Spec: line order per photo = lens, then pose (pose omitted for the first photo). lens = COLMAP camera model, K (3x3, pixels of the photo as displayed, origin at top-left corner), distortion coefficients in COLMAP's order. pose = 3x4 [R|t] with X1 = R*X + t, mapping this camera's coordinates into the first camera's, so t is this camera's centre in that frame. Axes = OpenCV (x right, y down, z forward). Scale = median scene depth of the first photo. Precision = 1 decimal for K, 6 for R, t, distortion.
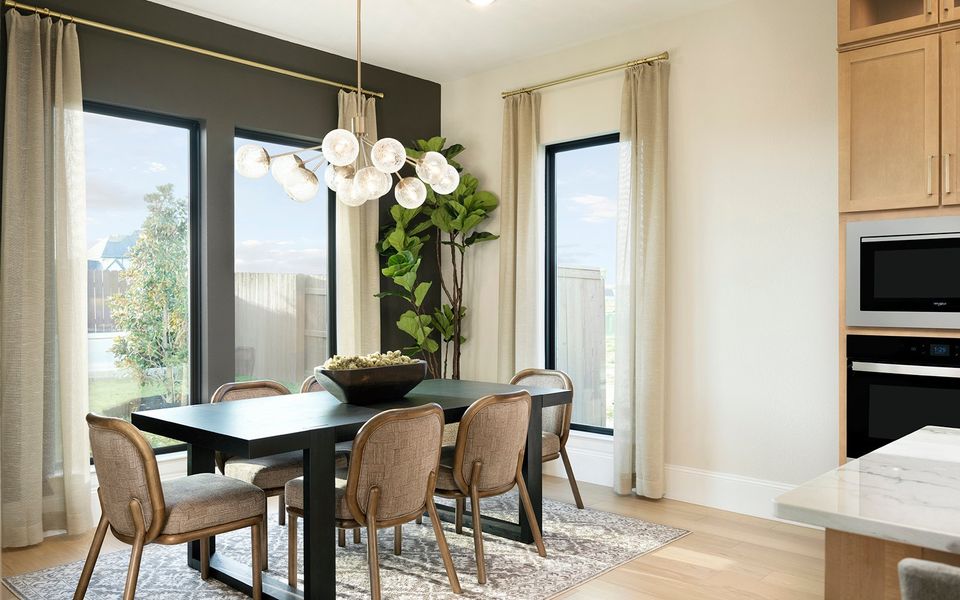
lens RADIAL K [[753.0, 0, 483.6], [0, 753.0, 300.4], [0, 0, 1]] dist [-0.004806, -0.000177]
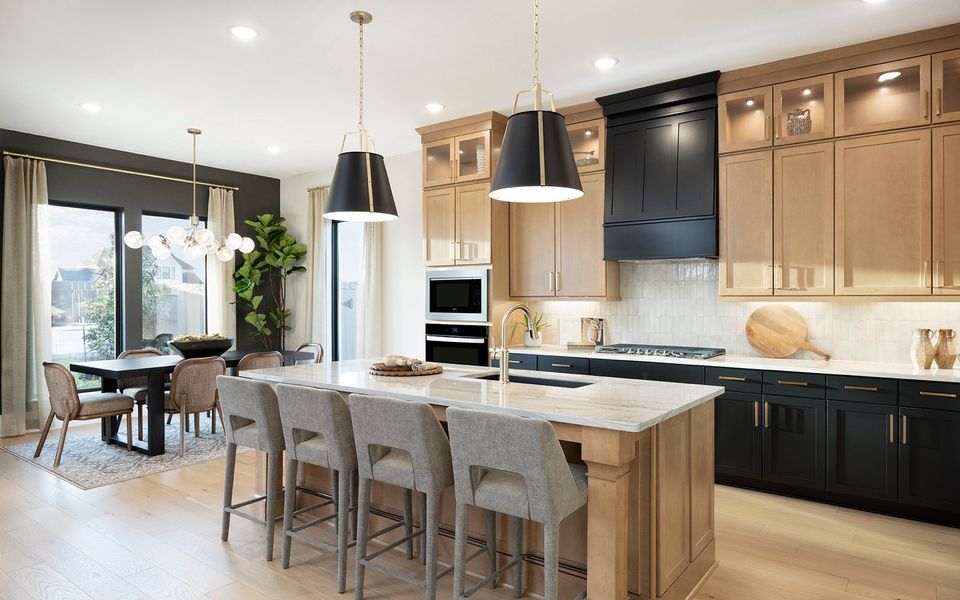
lens RADIAL K [[592.5, 0, 480.9], [0, 592.5, 301.7], [0, 0, 1]] dist [0.001623, -0.003056]
pose [[0.995253, -0.000906, 0.097319, 0.334722], [0.000646, 0.999996, 0.002705, -0.014500], [-0.097321, -0.002630, 0.995250, -0.488020]]
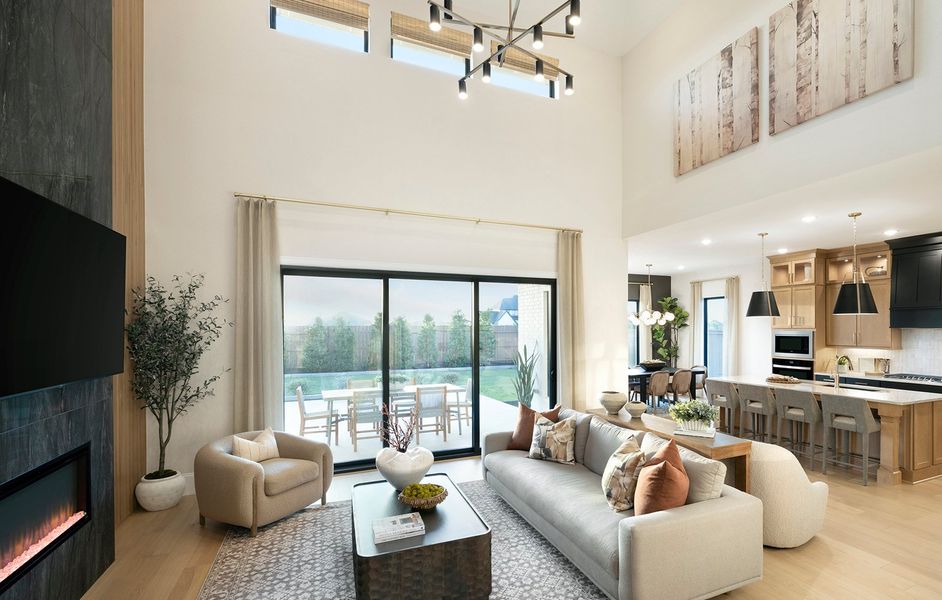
lens RADIAL K [[438.2, 0, 527.1], [0, 438.2, 335.8], [0, 0, 1]] dist [-0.006188, -0.000433]
pose [[0.923292, 0.000729, -0.384097, 0.116321], [0.005553, 0.999868, 0.015247, -0.083790], [0.384058, -0.016211, 0.923167, -1.204766]]
